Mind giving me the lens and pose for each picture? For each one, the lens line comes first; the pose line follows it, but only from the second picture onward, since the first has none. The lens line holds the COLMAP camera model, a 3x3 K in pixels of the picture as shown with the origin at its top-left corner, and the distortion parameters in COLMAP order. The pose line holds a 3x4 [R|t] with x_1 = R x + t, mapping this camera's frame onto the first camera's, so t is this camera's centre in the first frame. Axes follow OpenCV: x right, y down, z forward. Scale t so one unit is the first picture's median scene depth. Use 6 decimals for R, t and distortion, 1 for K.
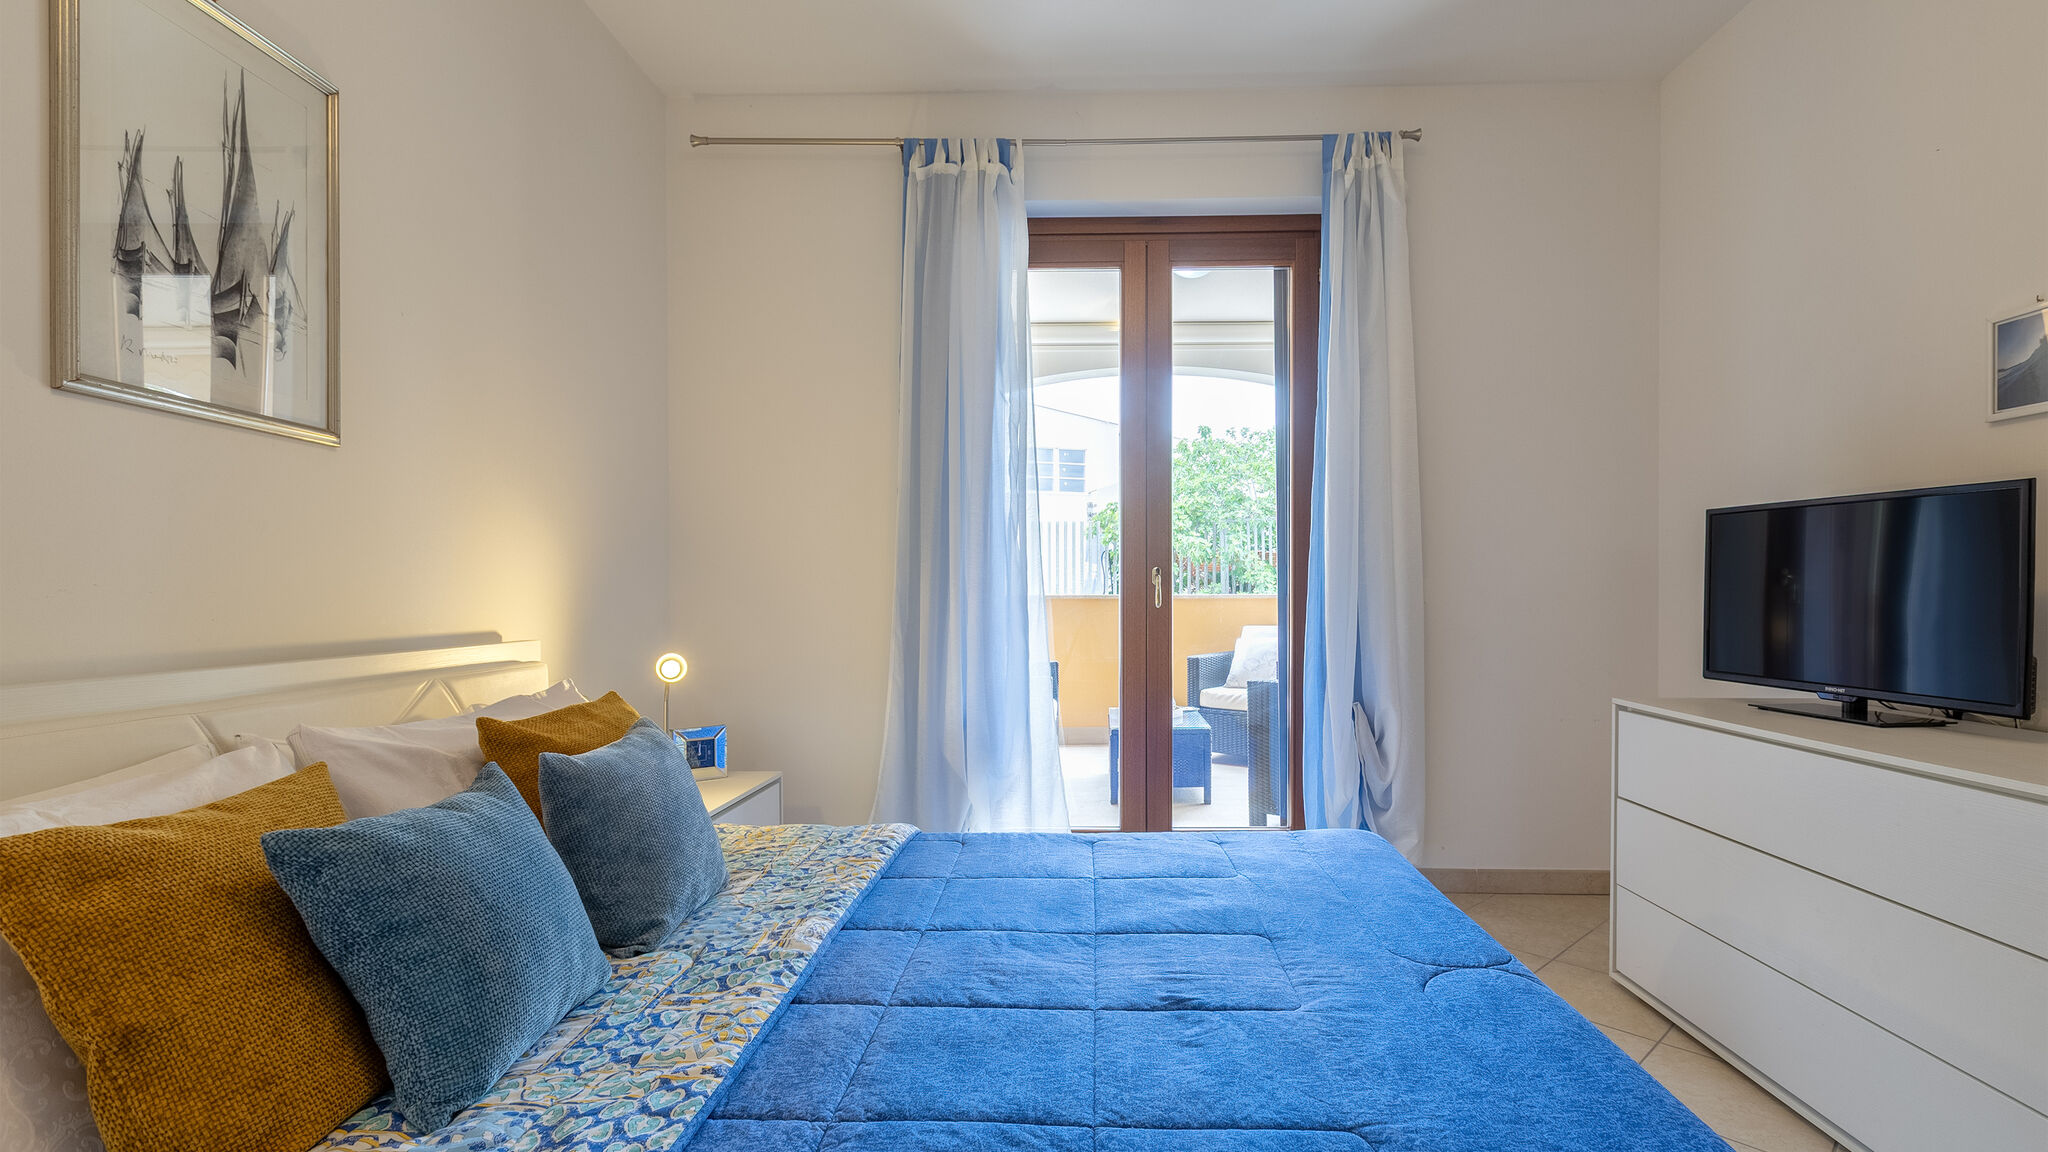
lens RADIAL K [[935.2, 0, 1069.7], [0, 935.2, 601.9], [0, 0, 1]] dist [0.001945, 0.000262]
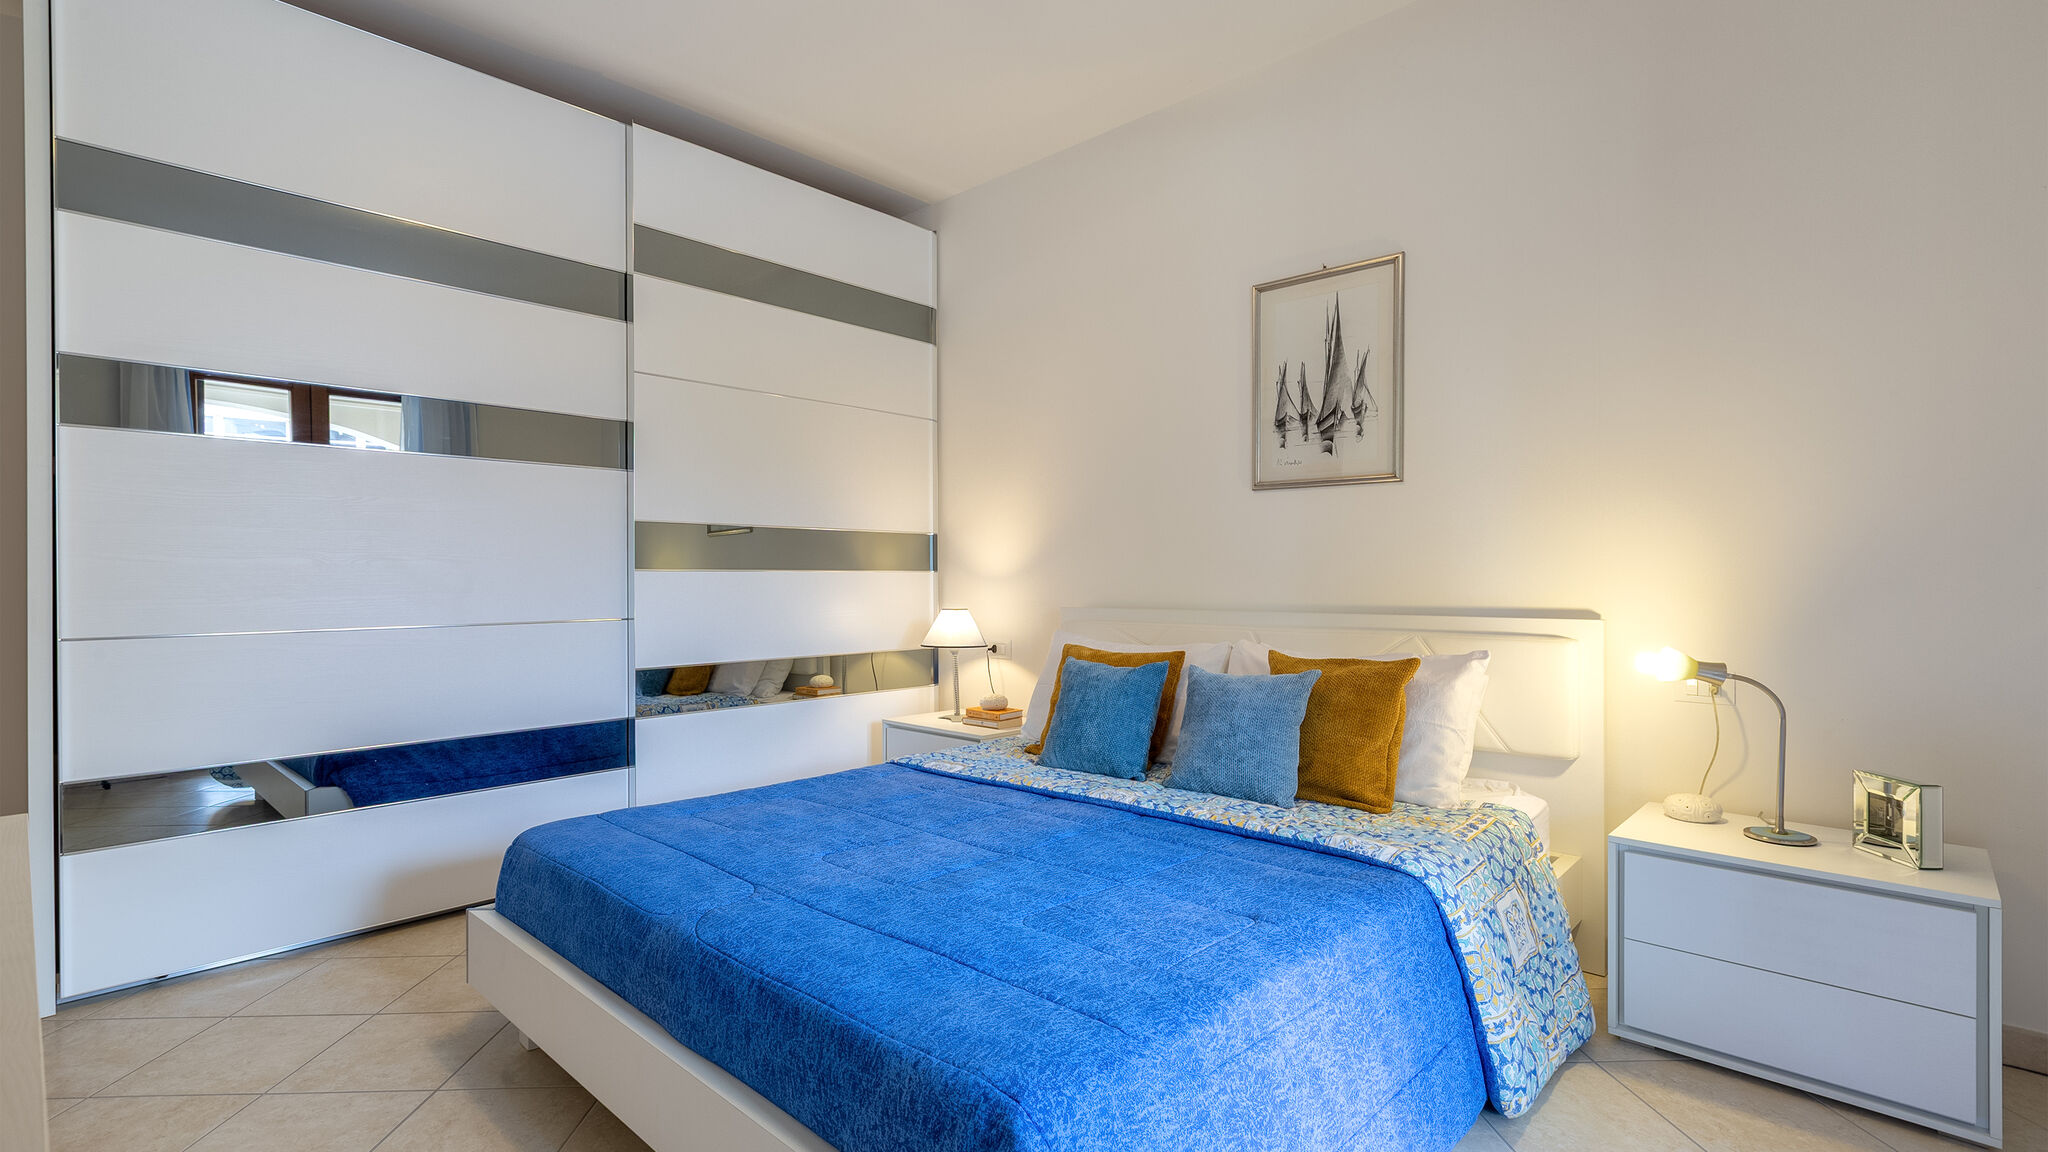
lens RADIAL K [[927.2, 0, 1024.0], [0, 927.2, 576.0], [0, 0, 1]] dist [0.002500, 0.000228]
pose [[-0.665362, 0.005606, -0.746499, 0.891564], [-0.002194, 0.999953, 0.009465, -0.023708], [0.746517, 0.007936, -0.665319, 1.749177]]
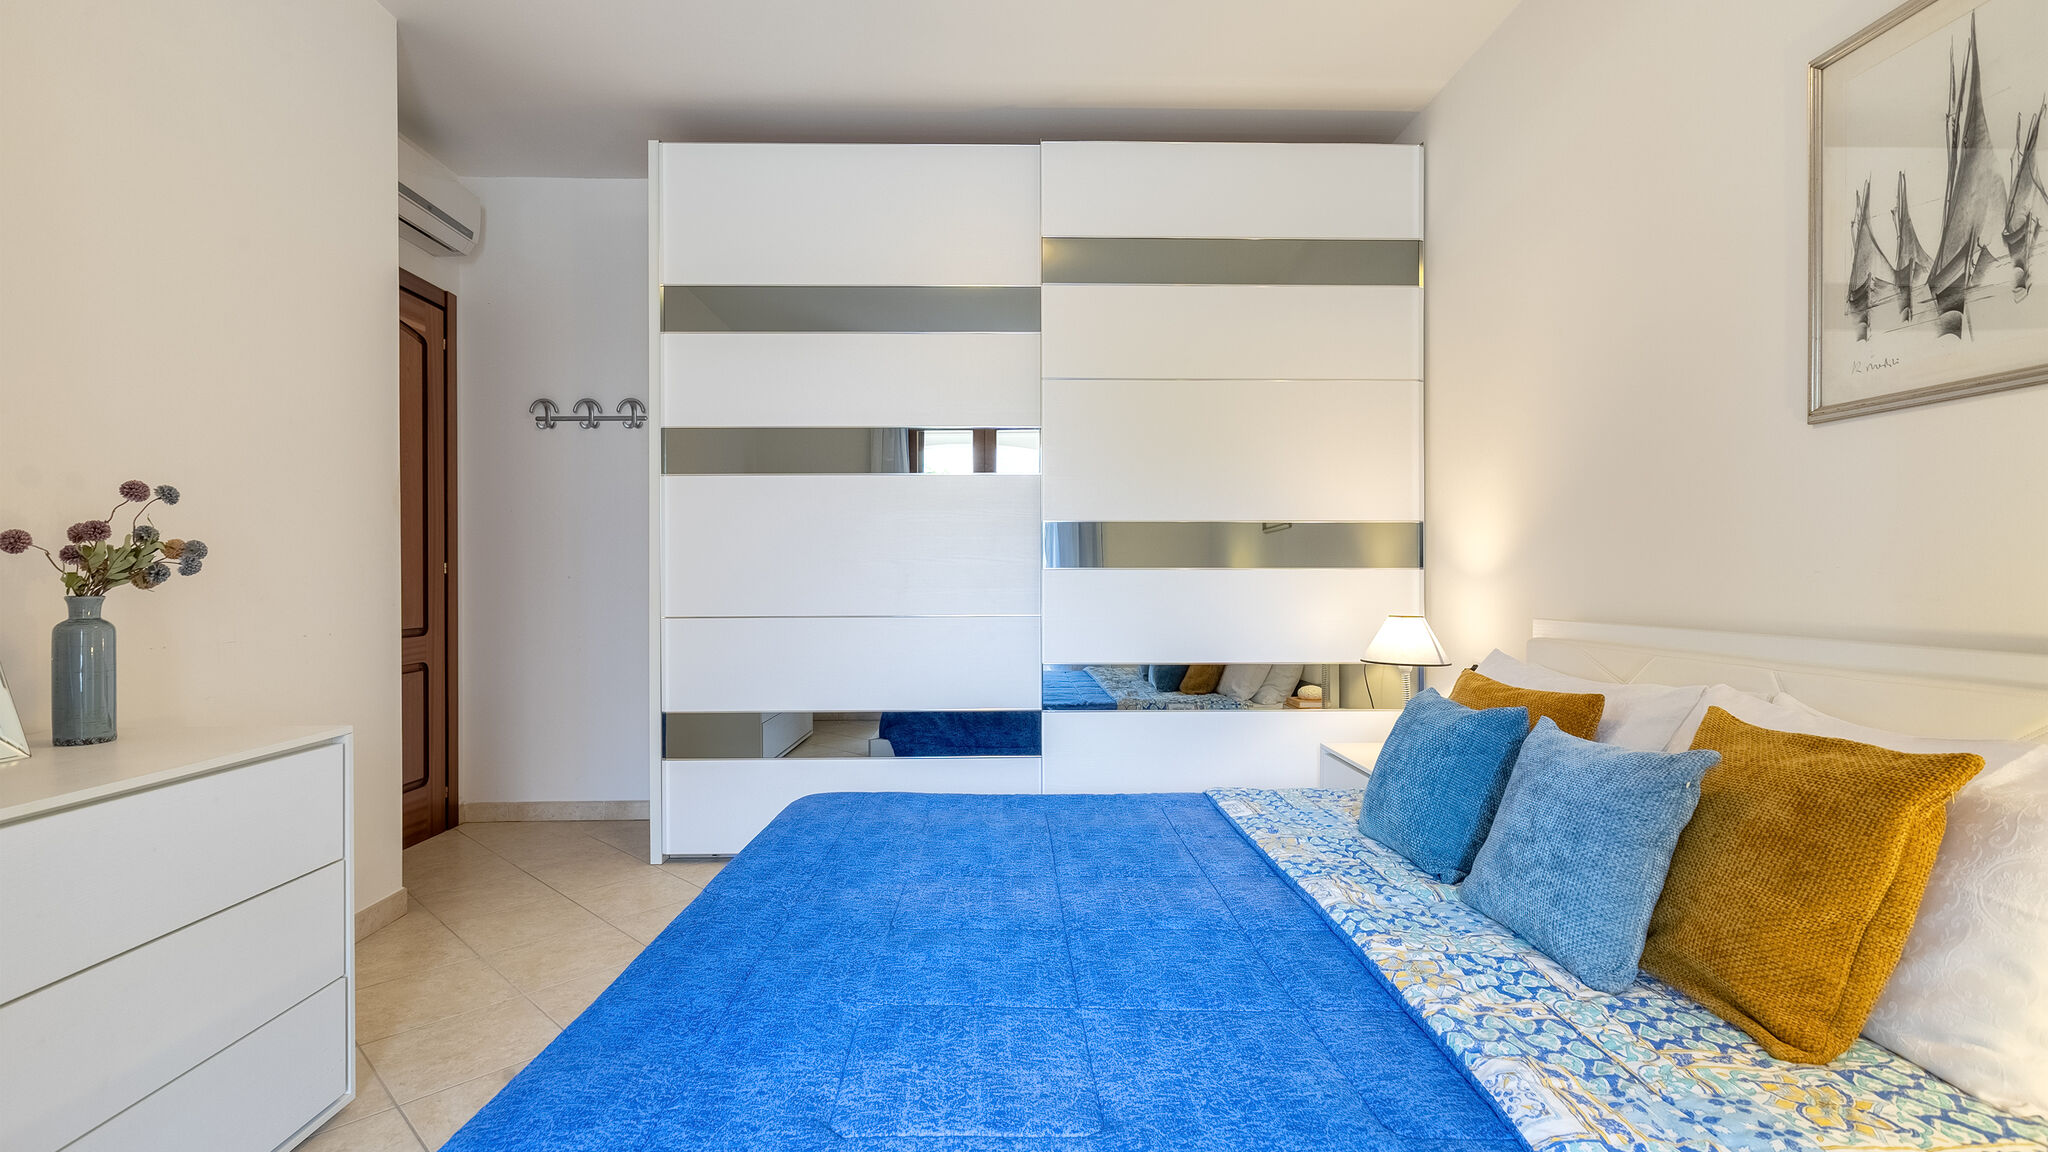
lens RADIAL K [[927.2, 0, 1024.0], [0, 927.2, 576.0], [0, 0, 1]] dist [0.002500, 0.000228]
pose [[-0.999077, 0.007343, -0.042317, 0.103634], [0.006881, 0.999915, 0.011050, -0.023495], [0.042395, 0.010749, -0.999043, 1.879809]]
